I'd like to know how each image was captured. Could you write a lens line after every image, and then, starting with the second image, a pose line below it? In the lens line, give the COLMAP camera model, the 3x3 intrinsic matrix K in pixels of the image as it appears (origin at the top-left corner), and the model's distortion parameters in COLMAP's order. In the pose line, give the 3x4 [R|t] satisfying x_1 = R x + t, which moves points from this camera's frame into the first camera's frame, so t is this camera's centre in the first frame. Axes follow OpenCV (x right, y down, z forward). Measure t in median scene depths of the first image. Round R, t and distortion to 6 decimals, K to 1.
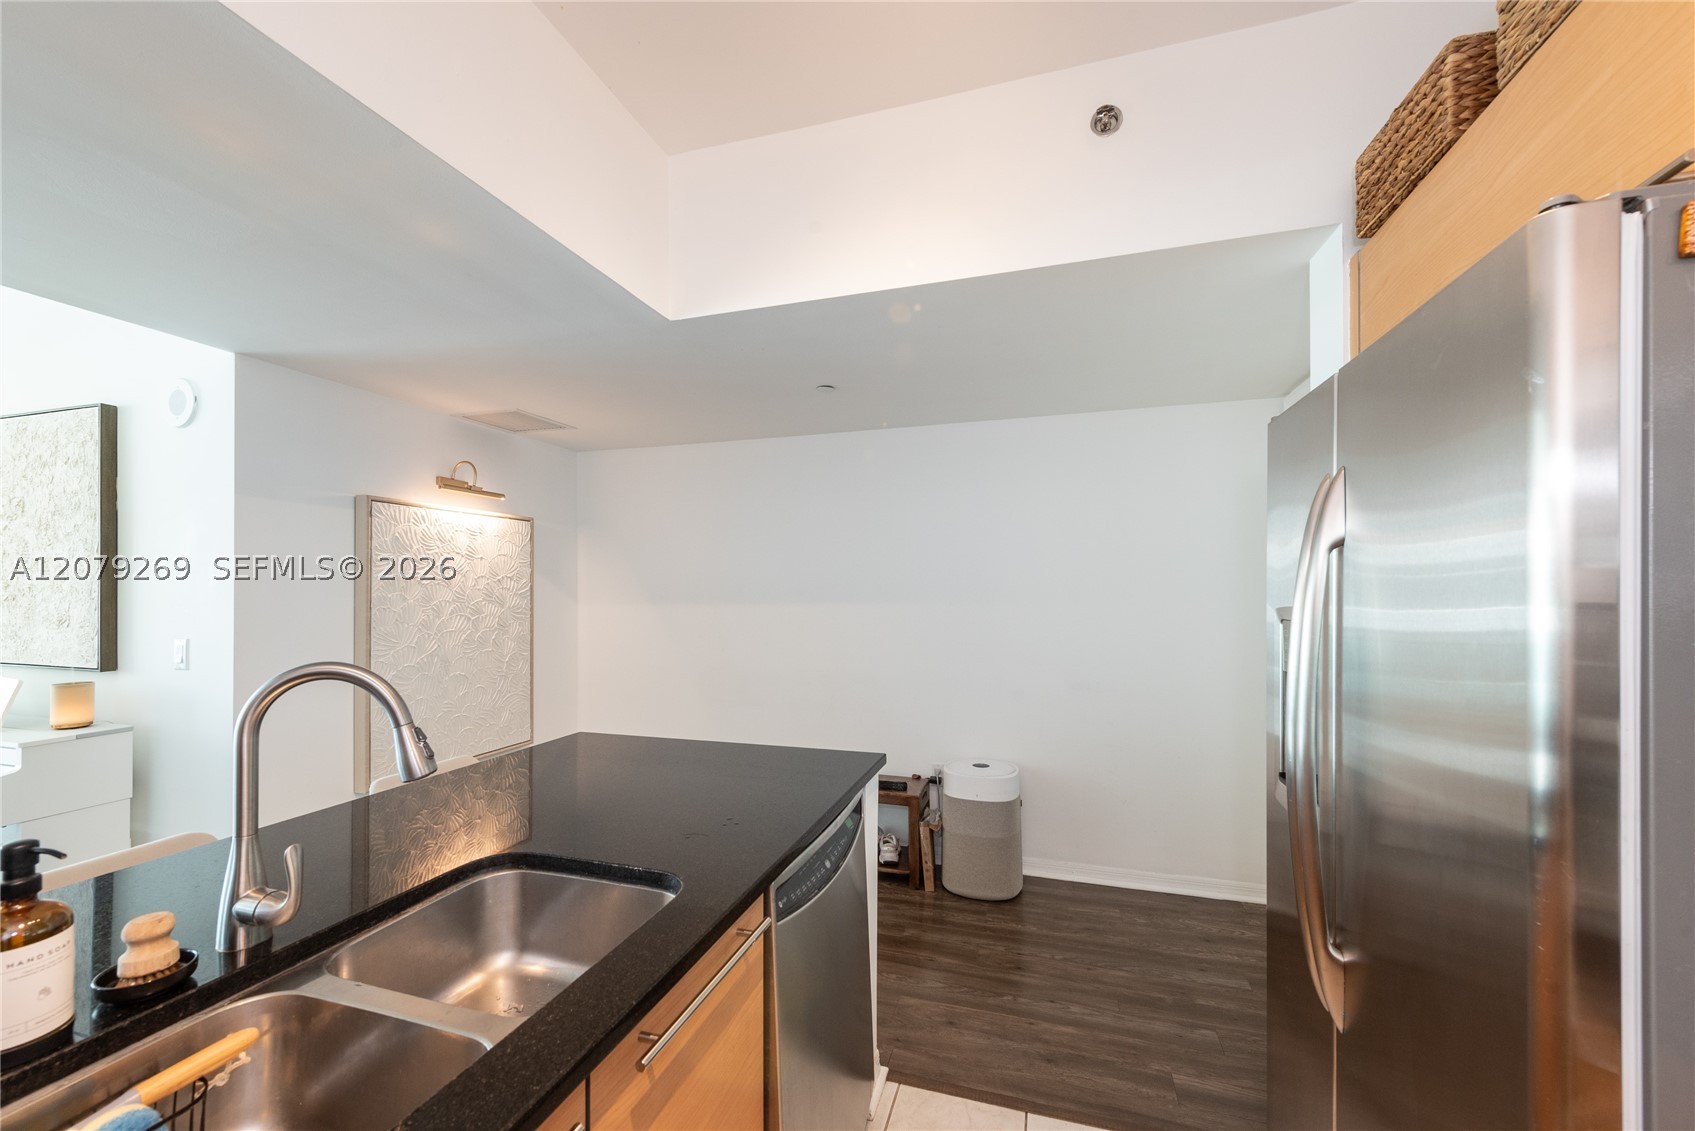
lens RADIAL K [[659.9, 0, 843.3], [0, 659.9, 585.2], [0, 0, 1]] dist [0.003717, -0.000059]
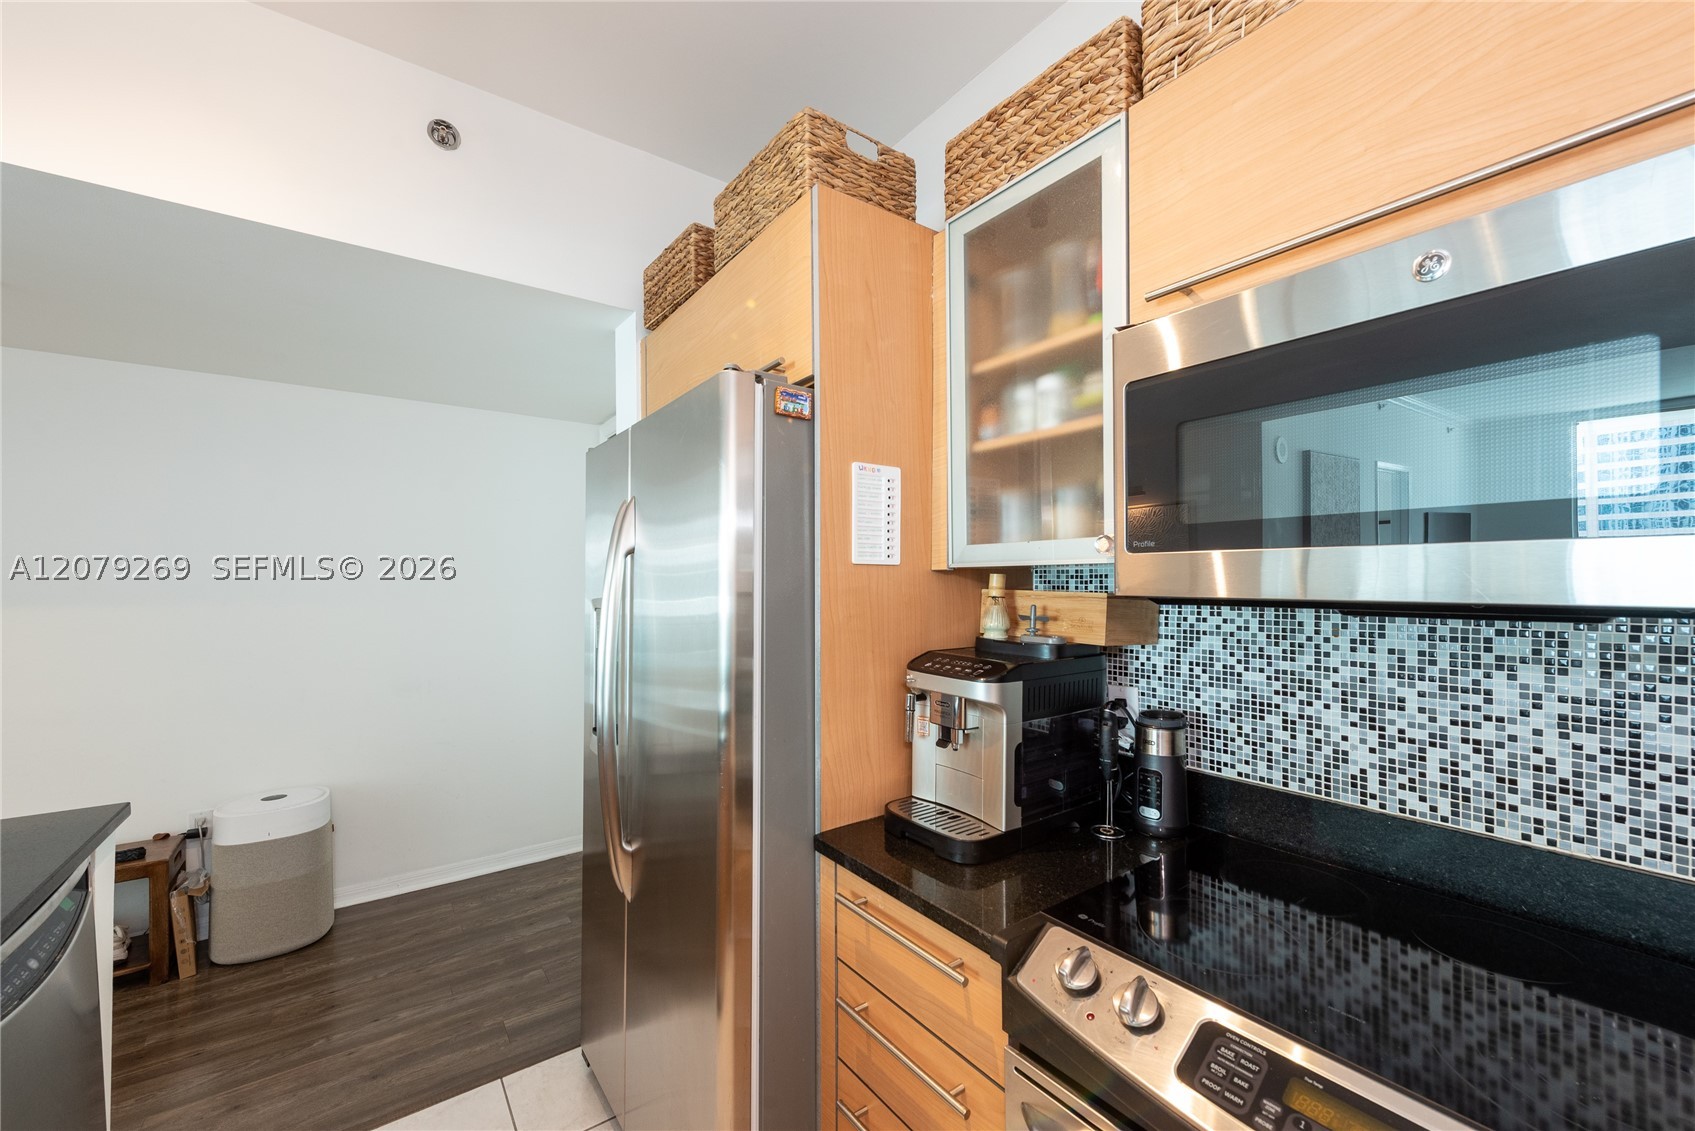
lens RADIAL K [[663.5, 0, 844.1], [0, 663.5, 571.5], [0, 0, 1]] dist [0.013129, -0.000134]
pose [[0.590415, 0.010197, 0.807035, -0.070531], [0.002277, 0.999895, -0.014299, 0.000203], [-0.807097, 0.010280, 0.590330, -0.115556]]
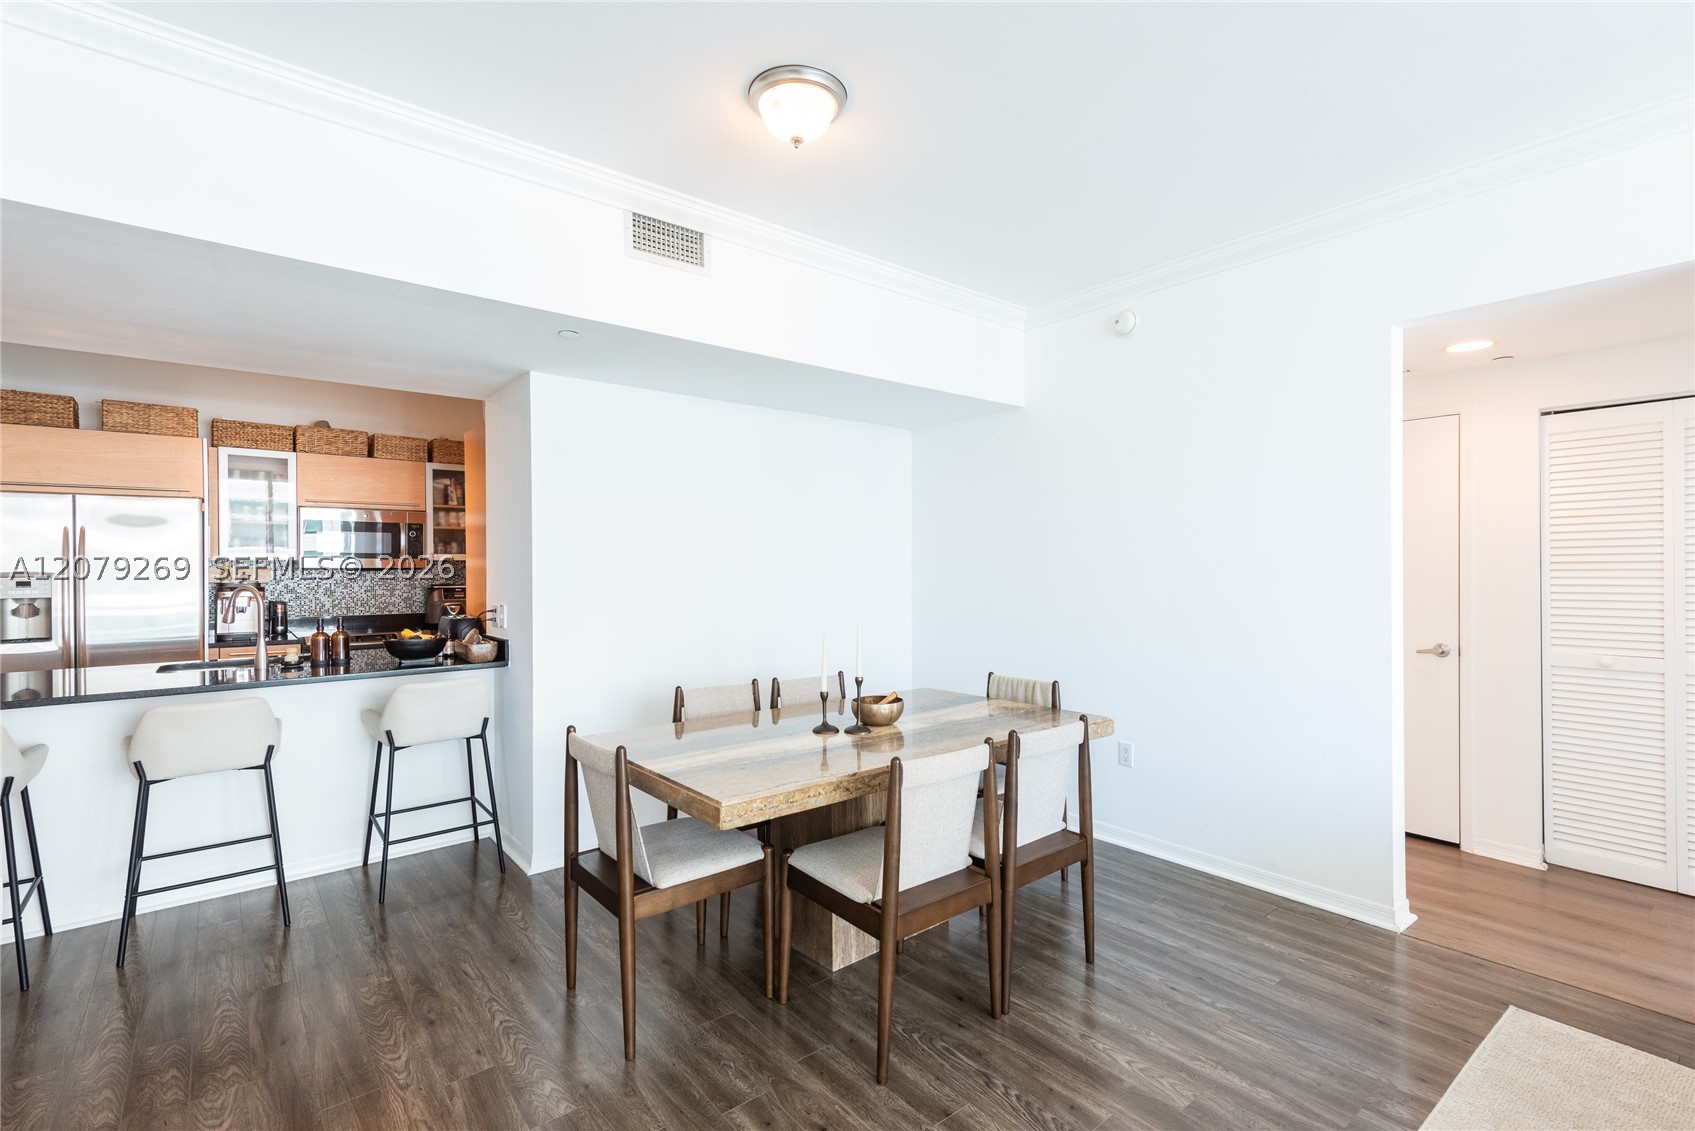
lens RADIAL K [[759.4, 0, 840.7], [0, 759.4, 568.2], [0, 0, 1]] dist [0.018828, -0.000378]
pose [[-0.835882, 0.000693, 0.548909, -2.302186], [0.004811, 0.999970, 0.006064, 0.005891], [-0.548888, 0.007710, -0.835860, 1.091946]]
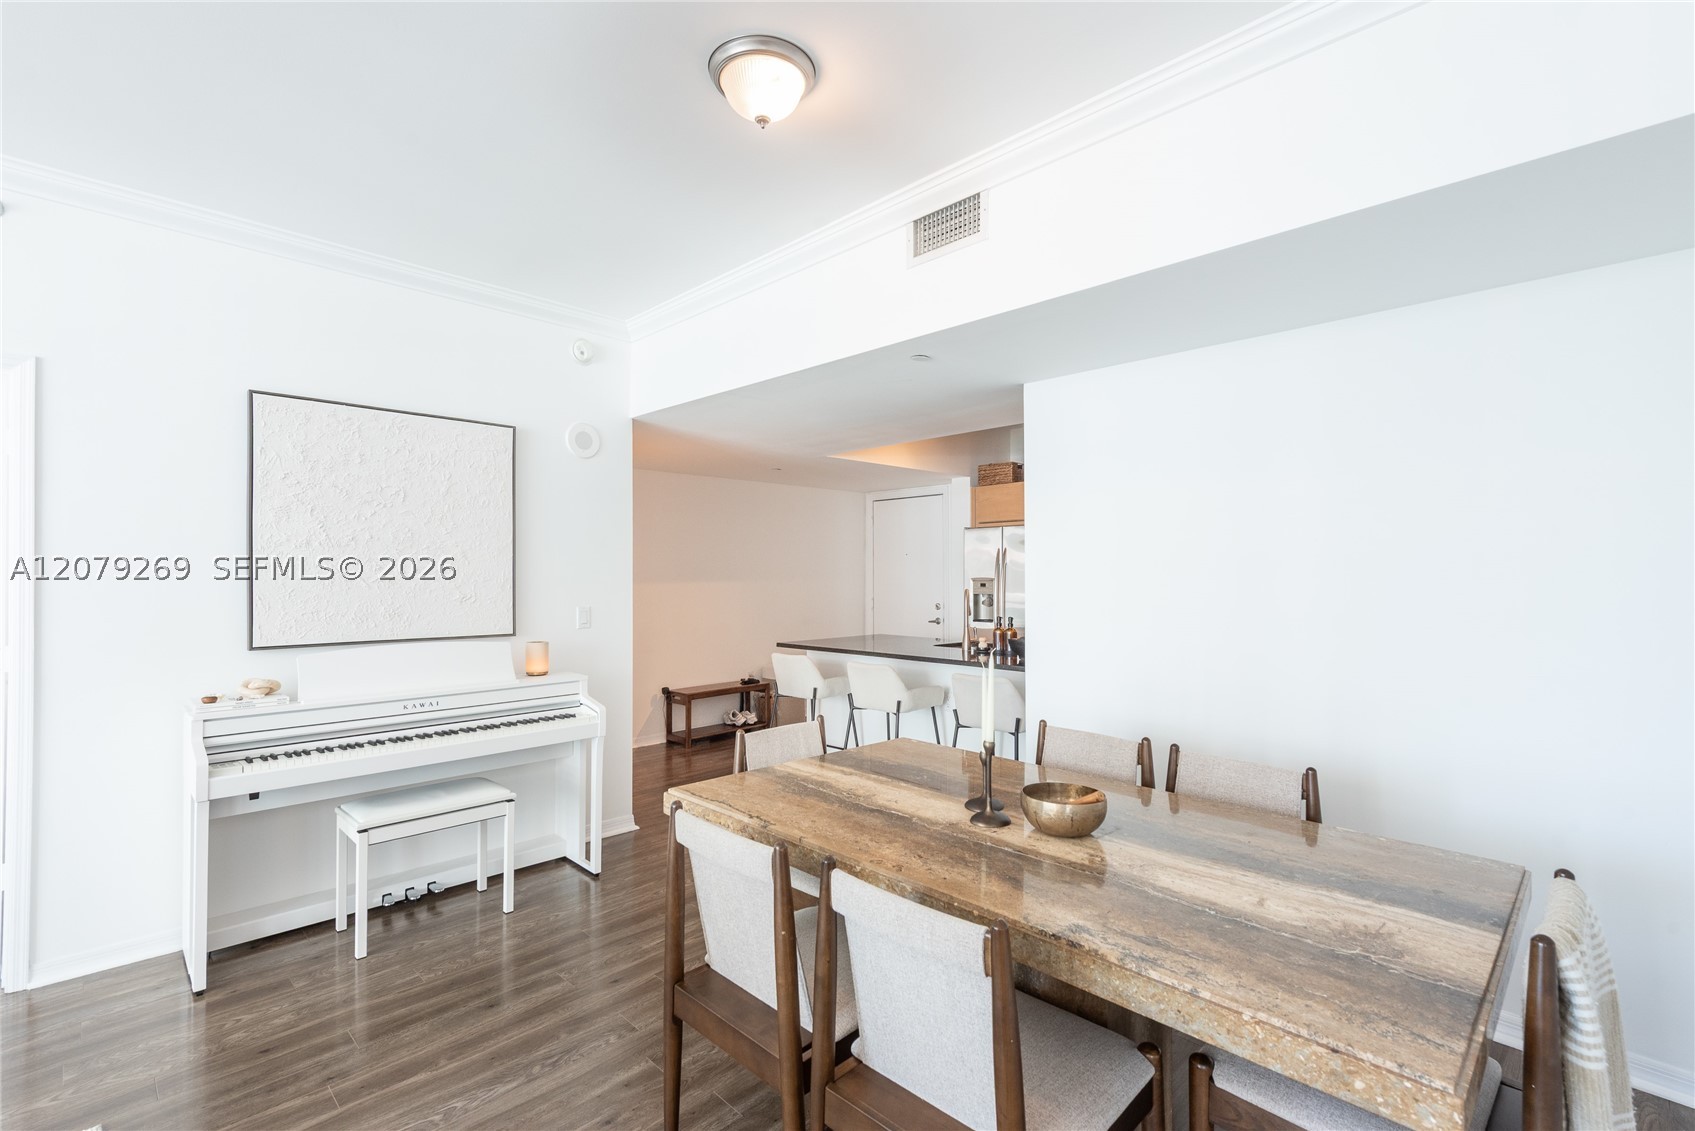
lens RADIAL K [[759.4, 0, 840.7], [0, 759.4, 568.2], [0, 0, 1]] dist [0.018828, -0.000378]
pose [[0.458434, 0.005563, 0.888711, -2.489659], [0.003701, 0.999960, -0.008169, 0.003108], [-0.888721, 0.007034, 0.458395, -0.277057]]
